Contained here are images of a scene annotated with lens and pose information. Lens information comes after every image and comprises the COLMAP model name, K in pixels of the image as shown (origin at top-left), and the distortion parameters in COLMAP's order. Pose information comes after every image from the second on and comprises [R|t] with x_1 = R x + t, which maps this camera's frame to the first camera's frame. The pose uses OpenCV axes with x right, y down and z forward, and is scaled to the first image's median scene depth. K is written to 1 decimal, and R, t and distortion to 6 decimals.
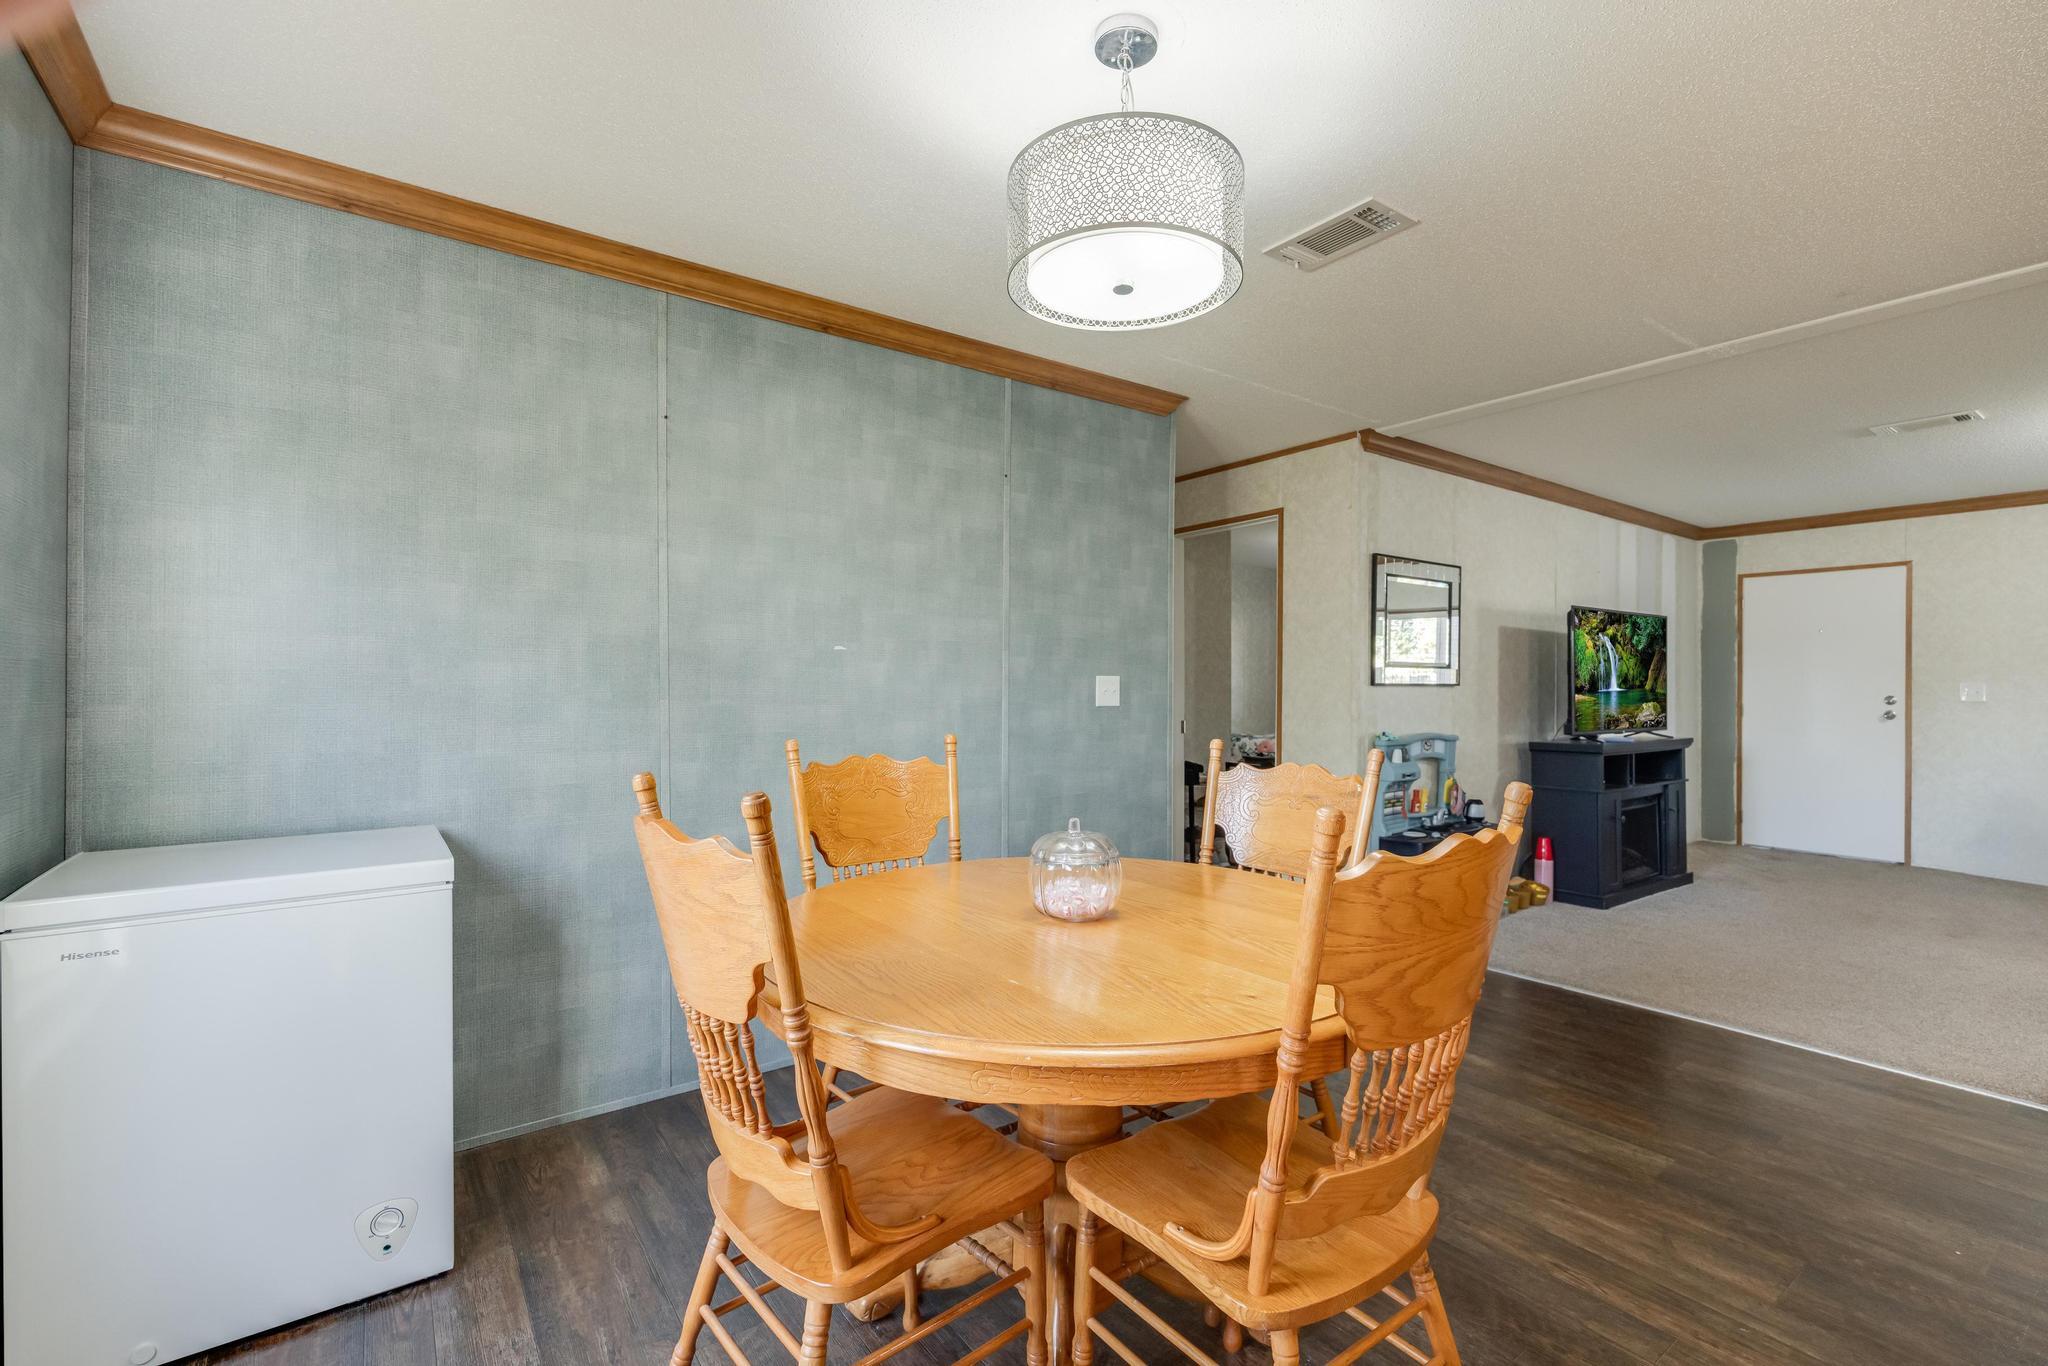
lens RADIAL K [[895.8, 0, 1028.7], [0, 895.8, 682.4], [0, 0, 1]] dist [-0.001942, 0.000161]
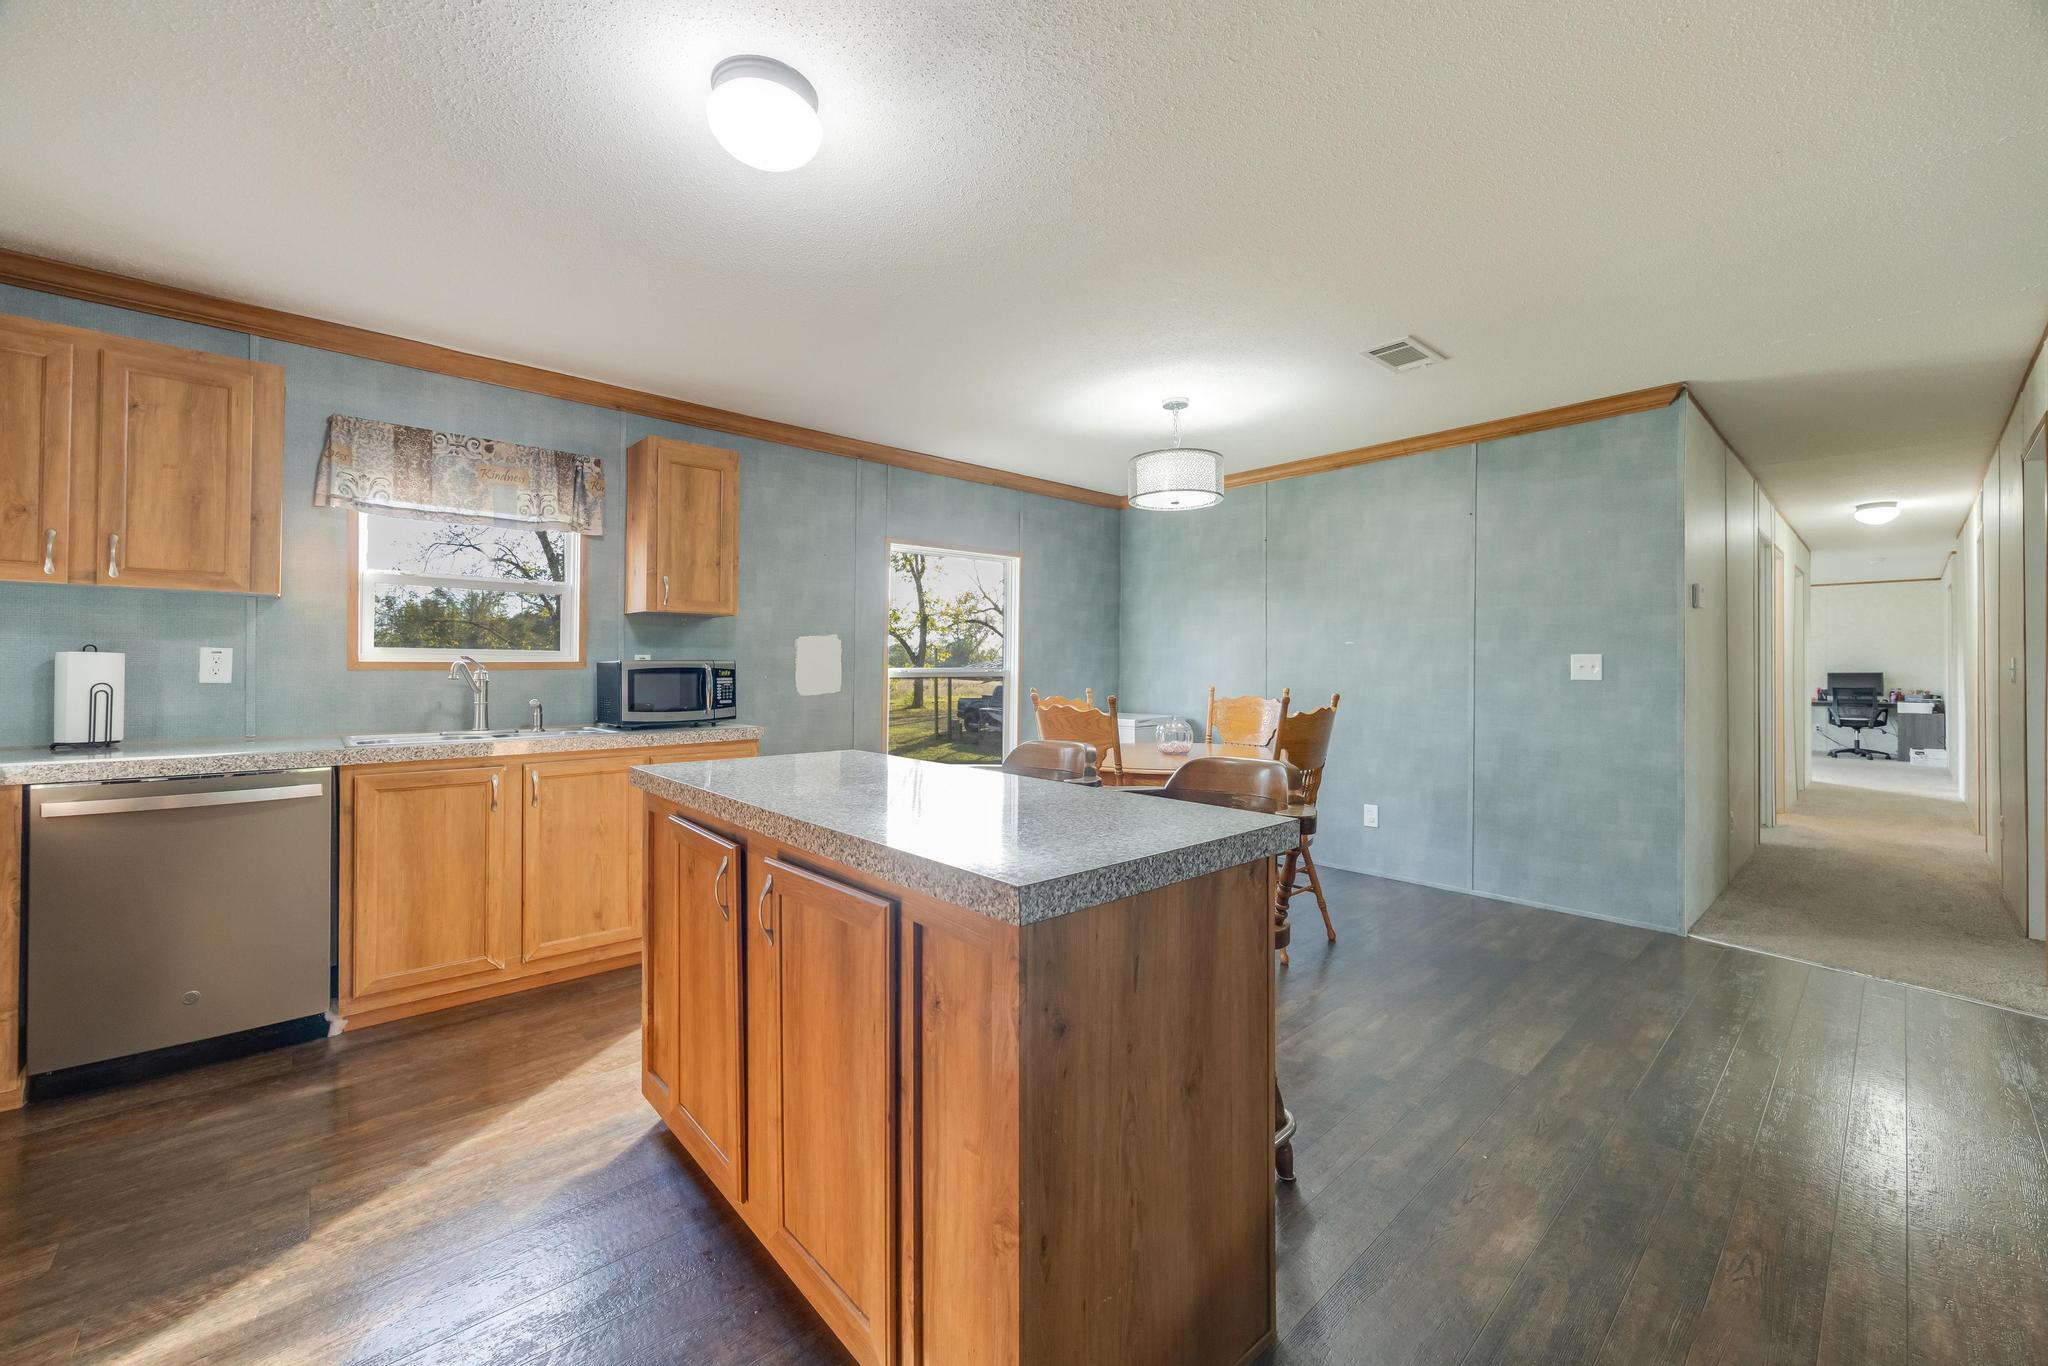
lens RADIAL K [[790.2, 0, 1026.2], [0, 790.2, 674.8], [0, 0, 1]] dist [-0.002514, -0.000257]
pose [[0.112008, 0.003407, -0.993701, 0.728397], [0.000501, 0.999994, 0.003485, 0.010800], [0.993707, -0.000888, 0.112005, 0.109888]]
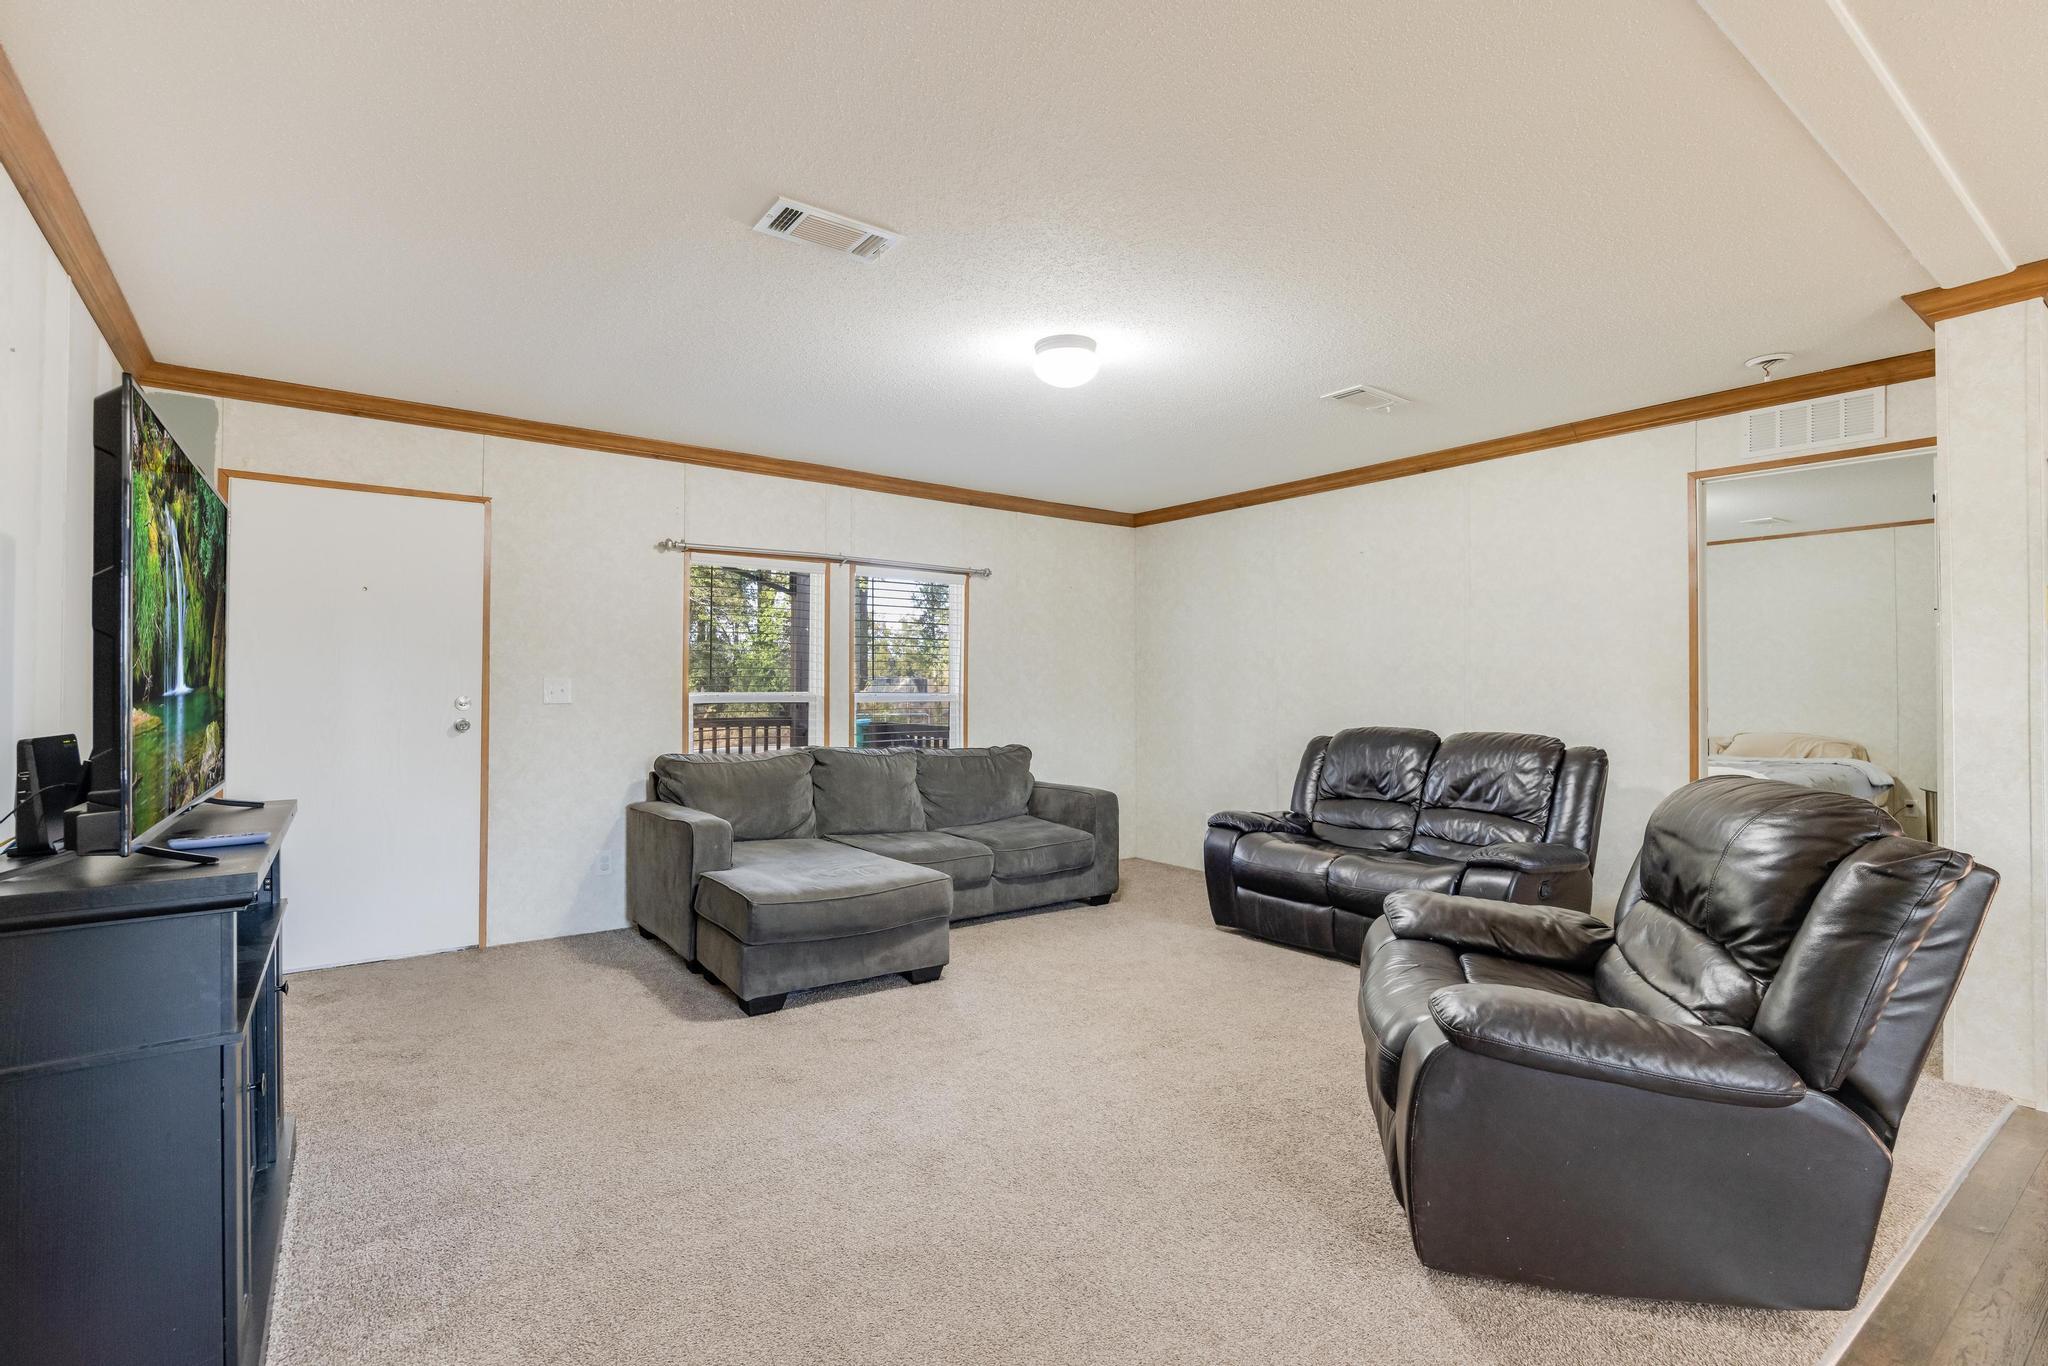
lens RADIAL K [[958.0, 0, 1041.6], [0, 958.0, 673.5], [0, 0, 1]] dist [0.002230, 0.000660]
pose [[-0.011973, 0.010696, 0.999871, 0.293720], [-0.003246, 0.999937, -0.010736, 0.005206], [-0.999923, -0.003374, -0.011938, 0.682824]]
